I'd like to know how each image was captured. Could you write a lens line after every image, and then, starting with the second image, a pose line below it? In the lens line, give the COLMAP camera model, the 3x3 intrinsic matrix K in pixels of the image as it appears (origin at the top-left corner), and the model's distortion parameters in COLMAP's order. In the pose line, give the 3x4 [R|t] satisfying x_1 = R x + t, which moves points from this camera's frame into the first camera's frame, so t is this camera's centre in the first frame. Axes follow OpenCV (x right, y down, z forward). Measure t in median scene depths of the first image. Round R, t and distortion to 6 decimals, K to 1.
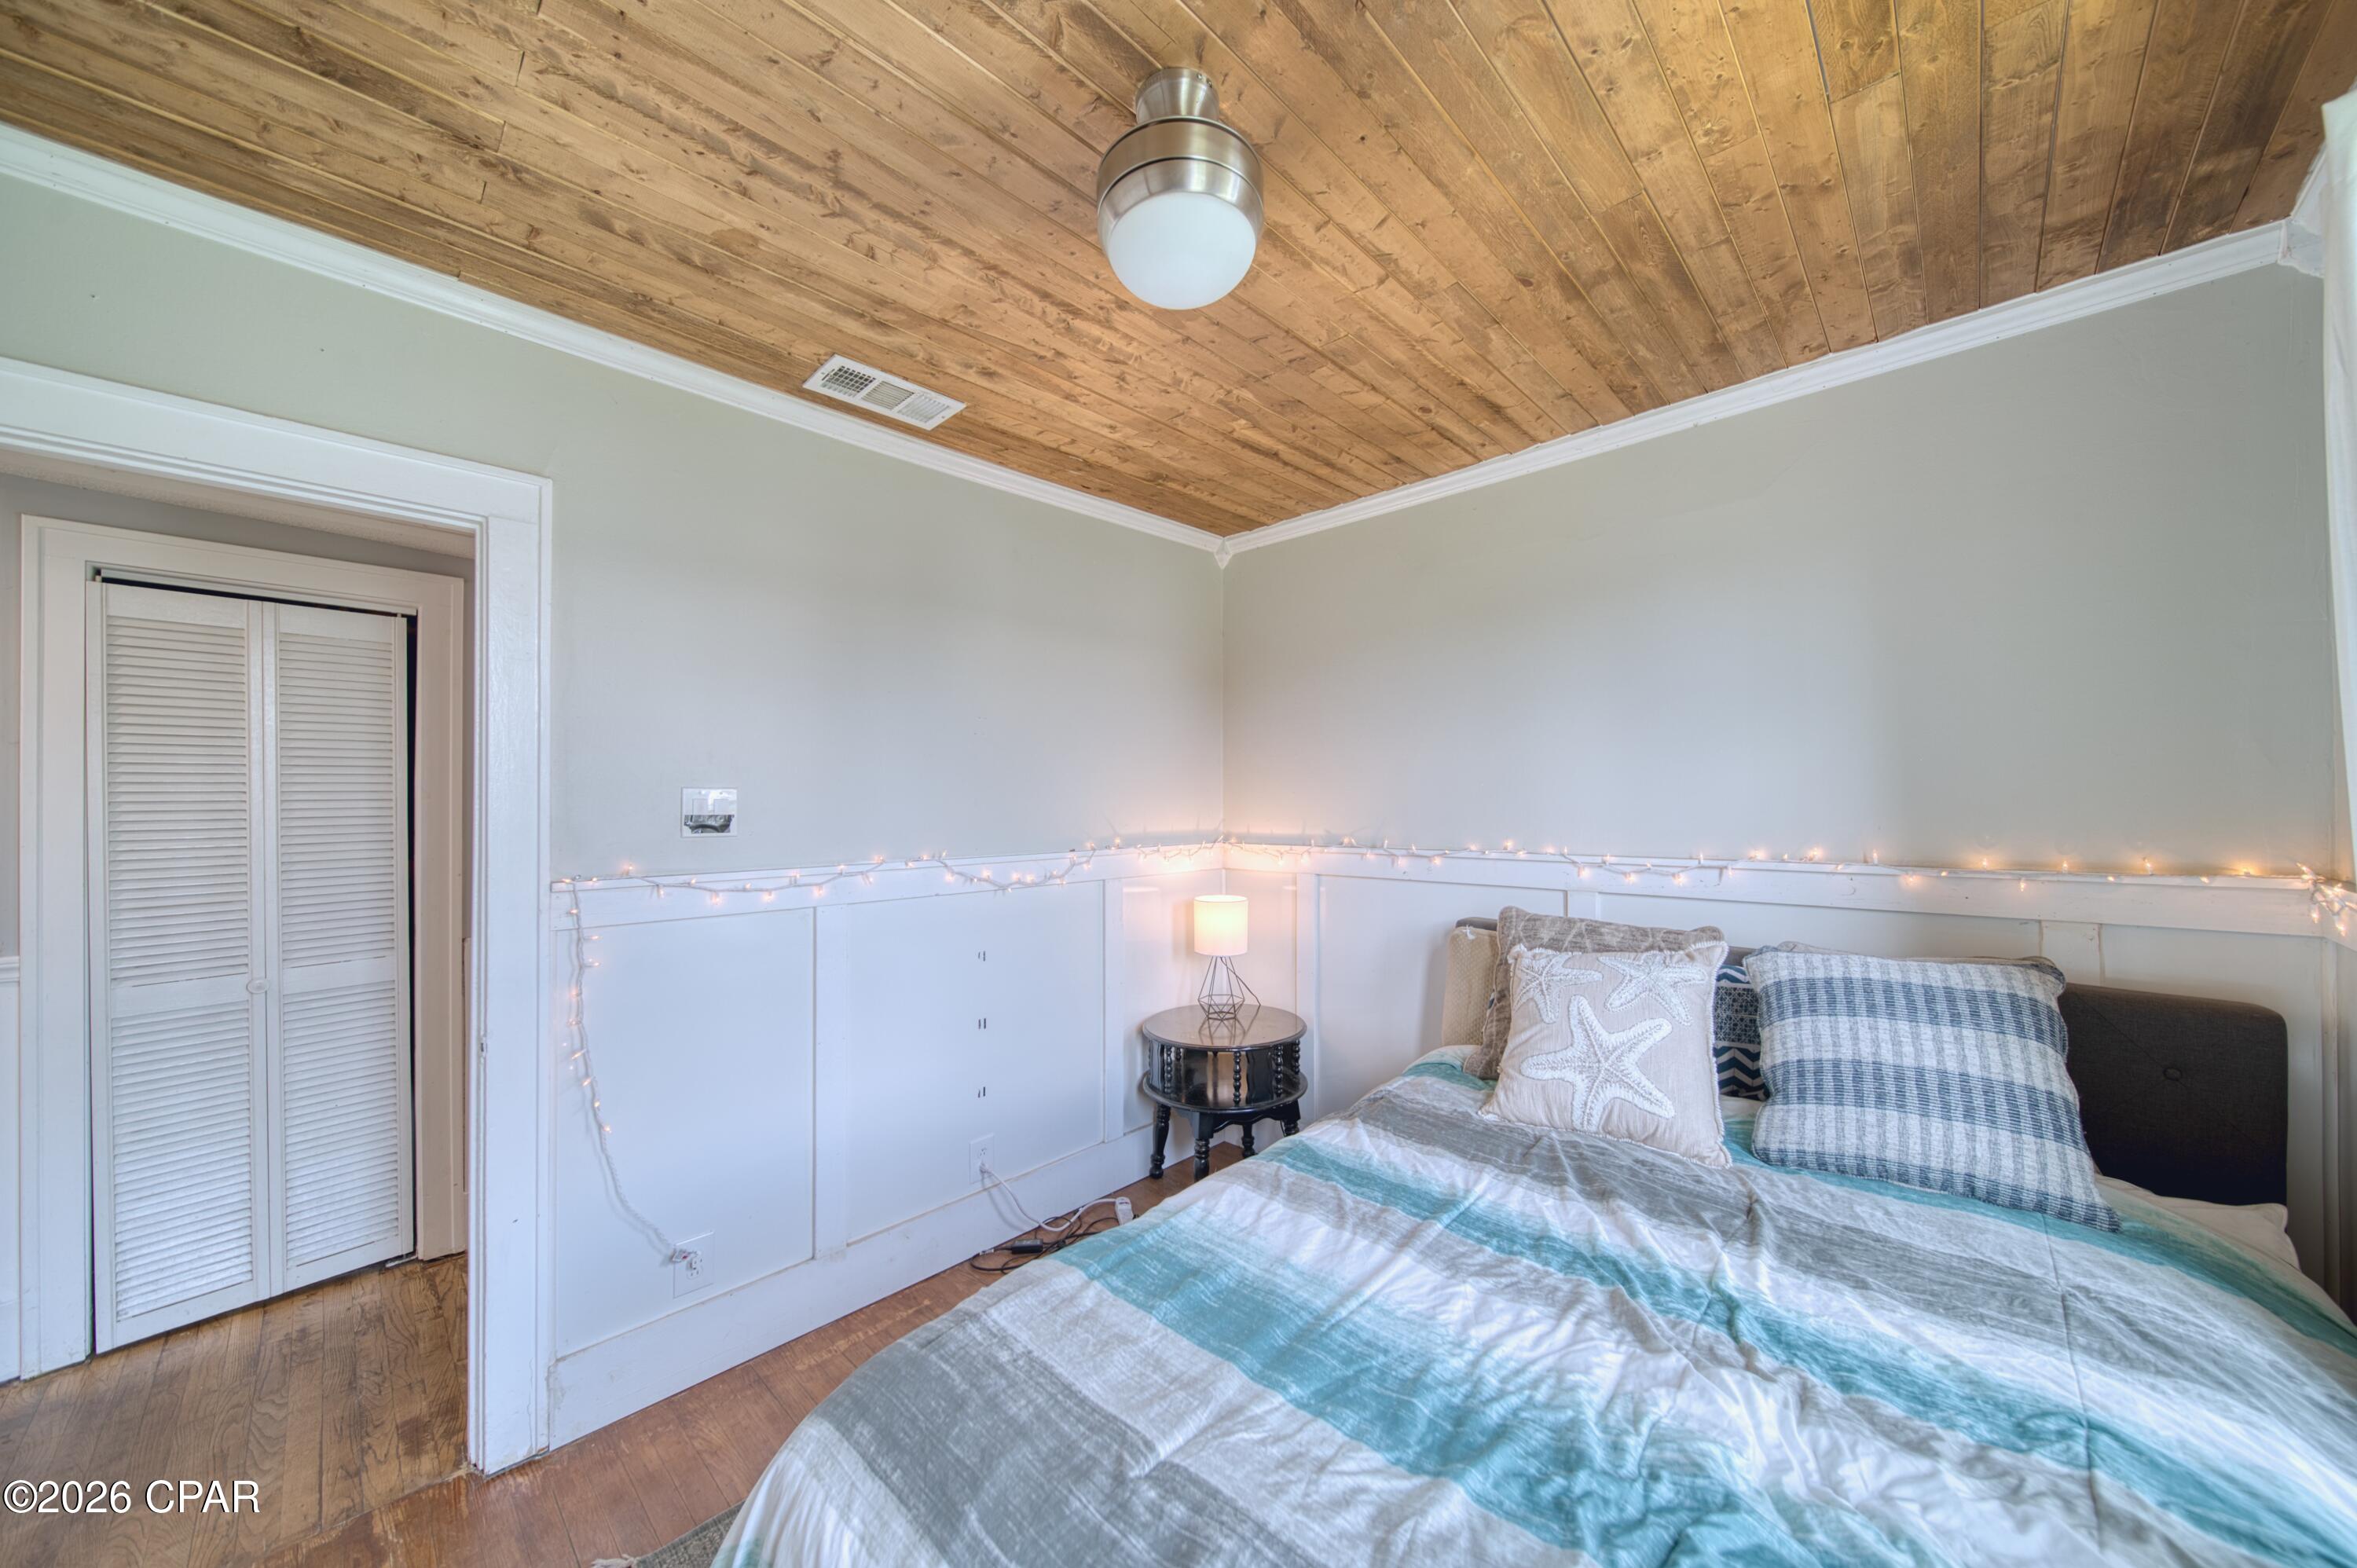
lens RADIAL K [[829.5, 0, 1198.9], [0, 829.5, 791.9], [0, 0, 1]] dist [-0.000842, -0.000070]
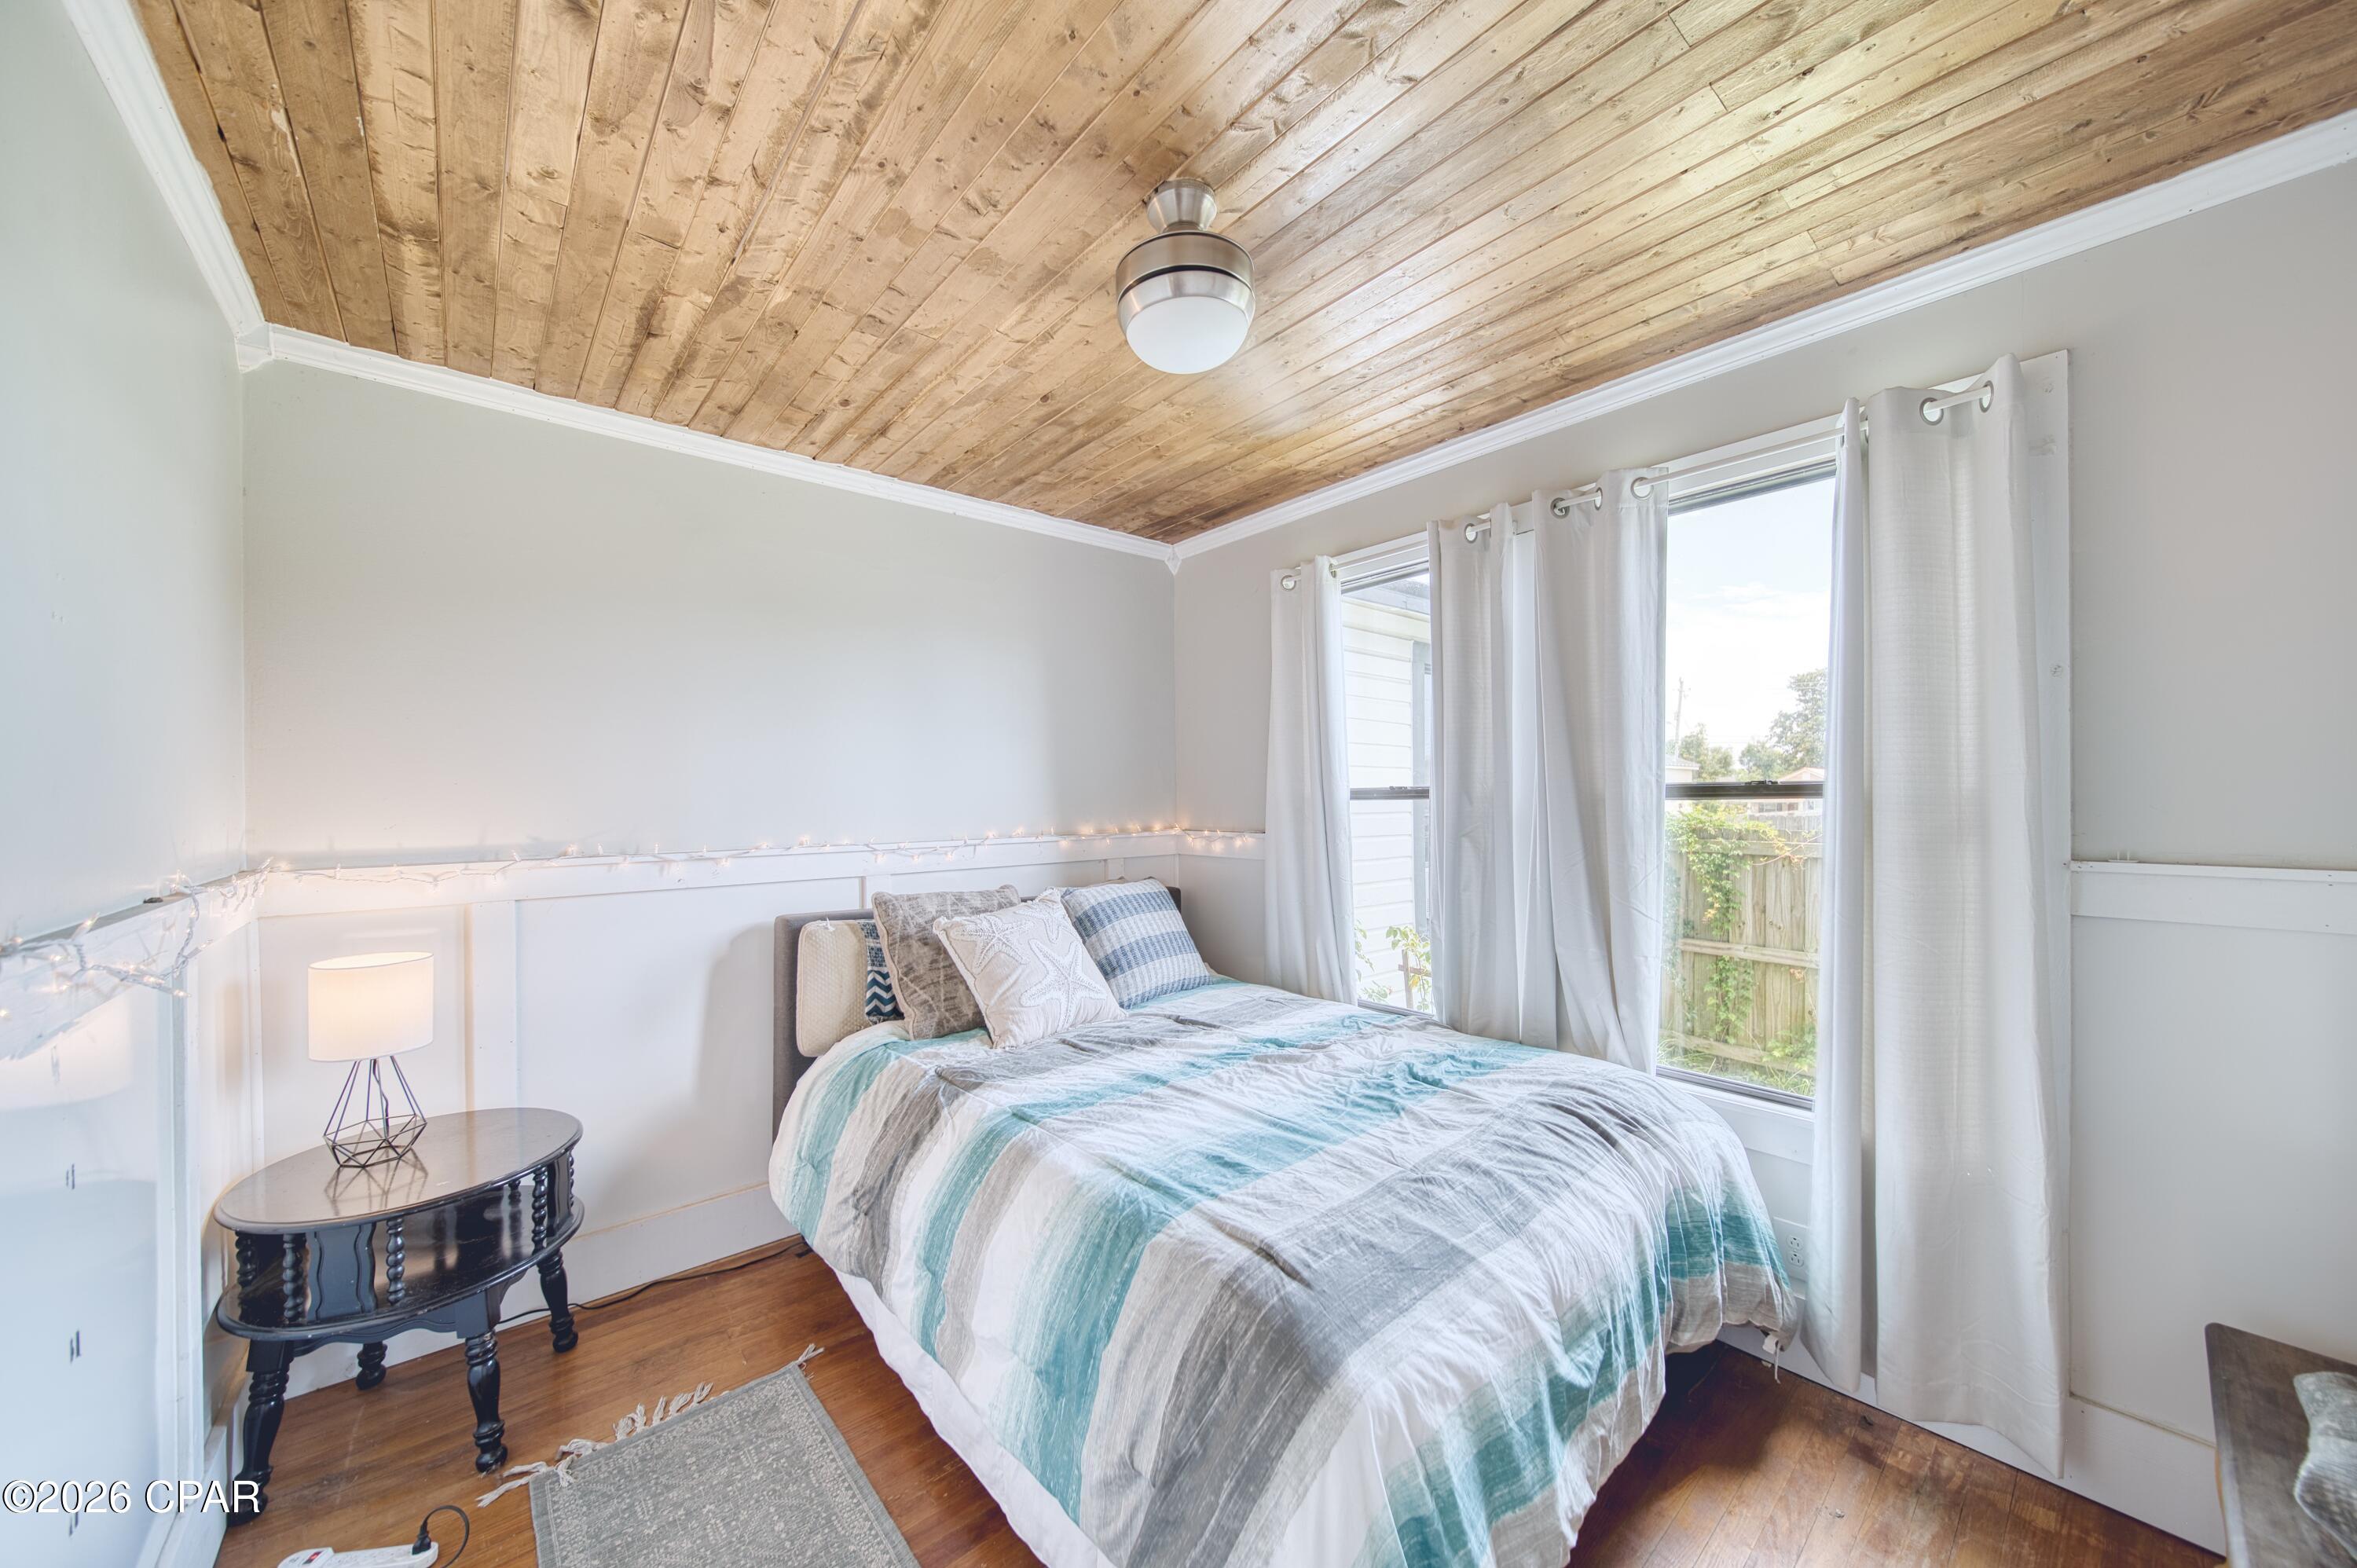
lens RADIAL K [[833.2, 0, 1189.3], [0, 833.2, 802.2], [0, 0, 1]] dist [-0.001419, -0.000110]
pose [[0.100486, -0.000087, 0.994938, -0.641036], [-0.005266, 0.999986, 0.000620, 0.015700], [-0.994924, -0.005302, 0.100485, 0.456327]]
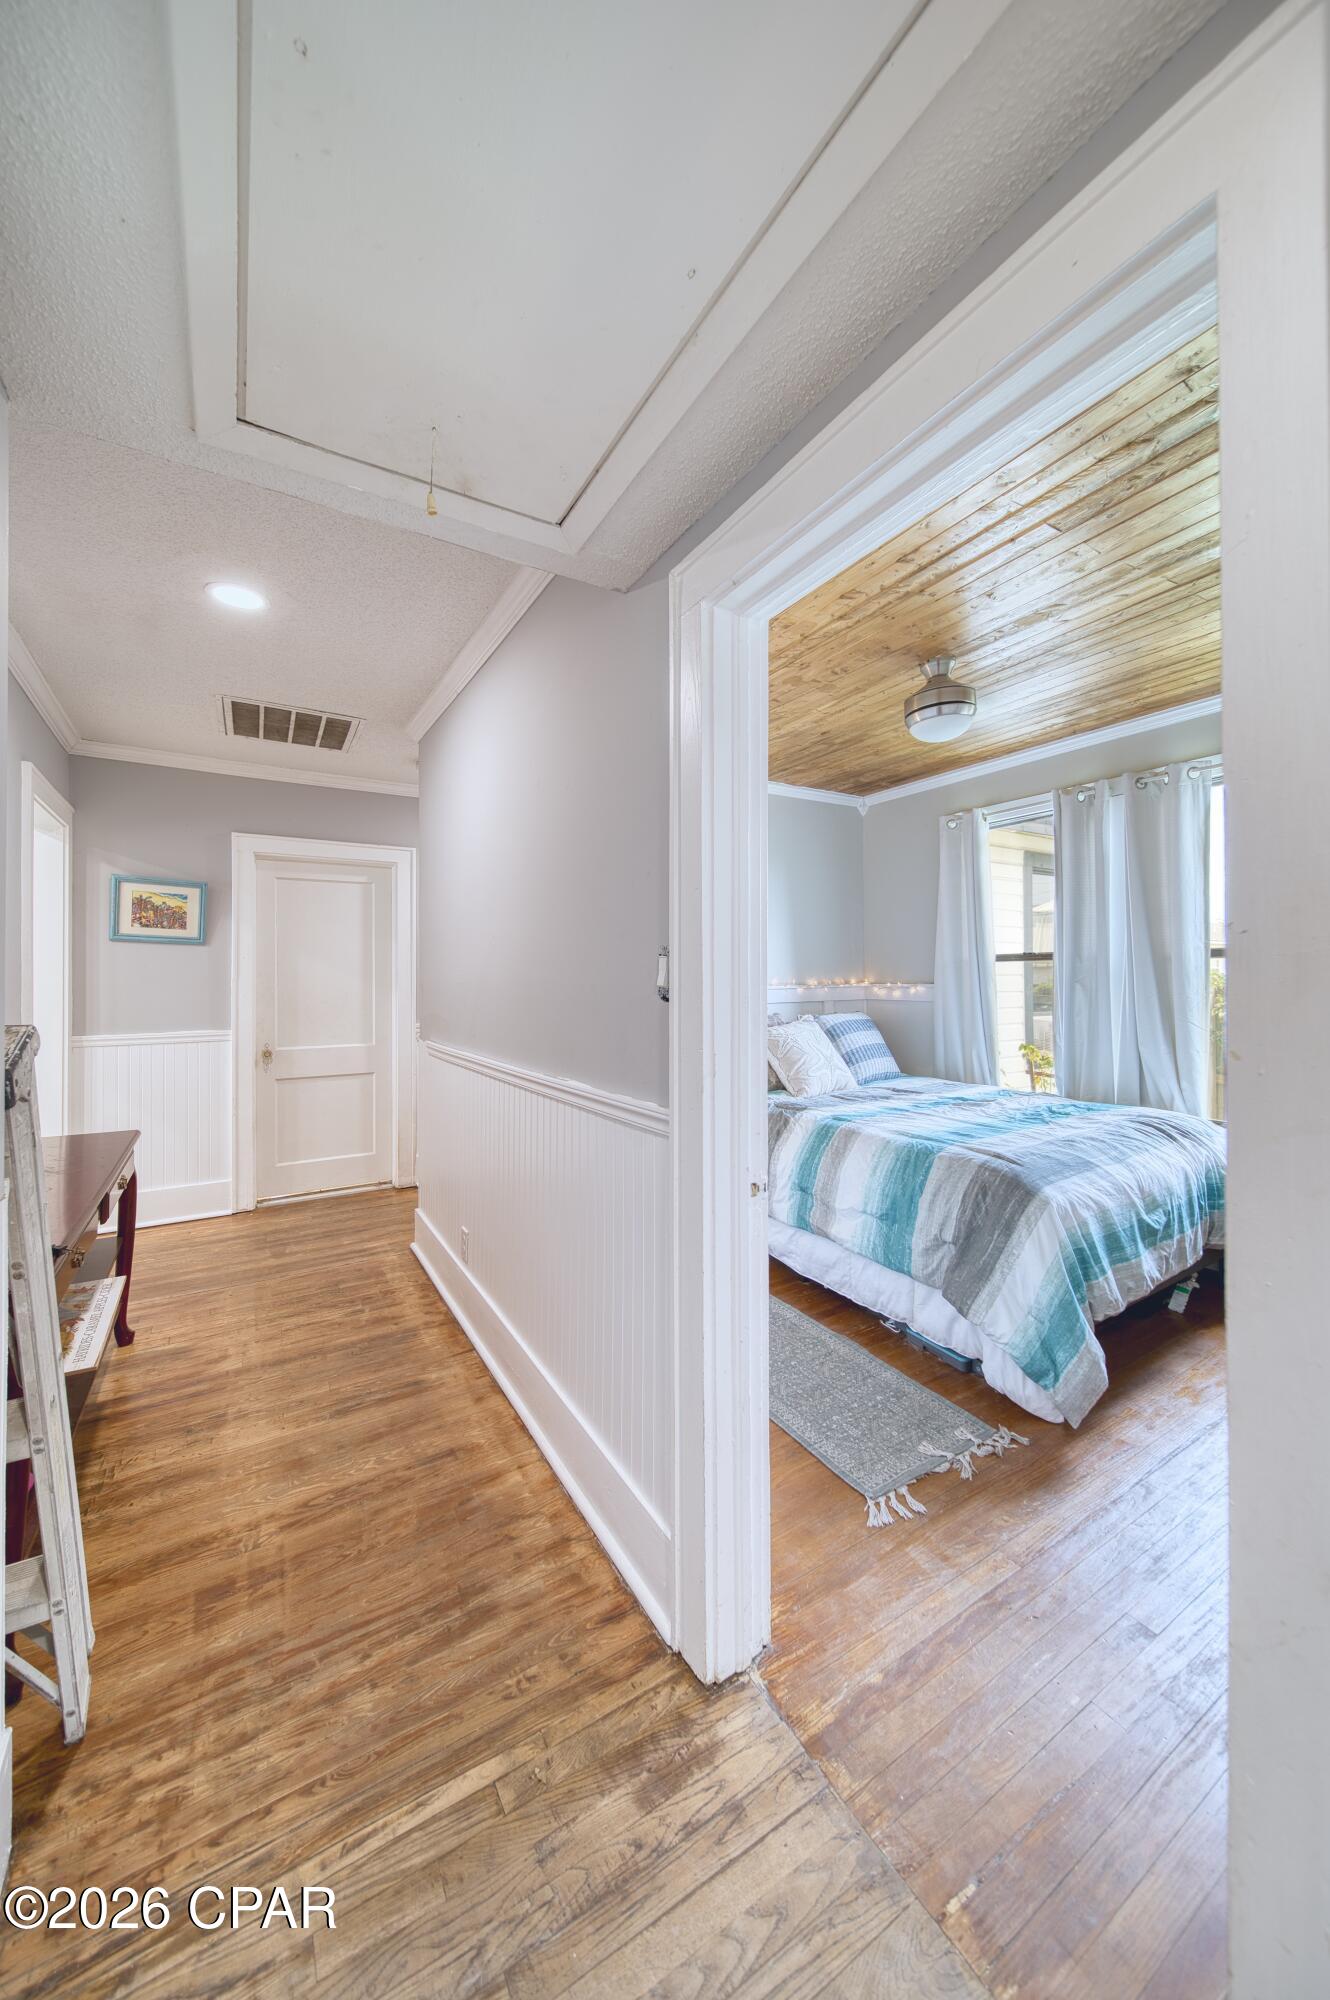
lens RADIAL K [[716.8, 0, 666.8], [0, 716.8, 971.0], [0, 0, 1]] dist [0.000308, -0.000019]
pose [[0.261801, 0.008911, 0.965081, -1.192017], [-0.006958, 0.999949, -0.007346, 0.051136], [-0.965097, -0.004792, 0.261850, 0.640951]]
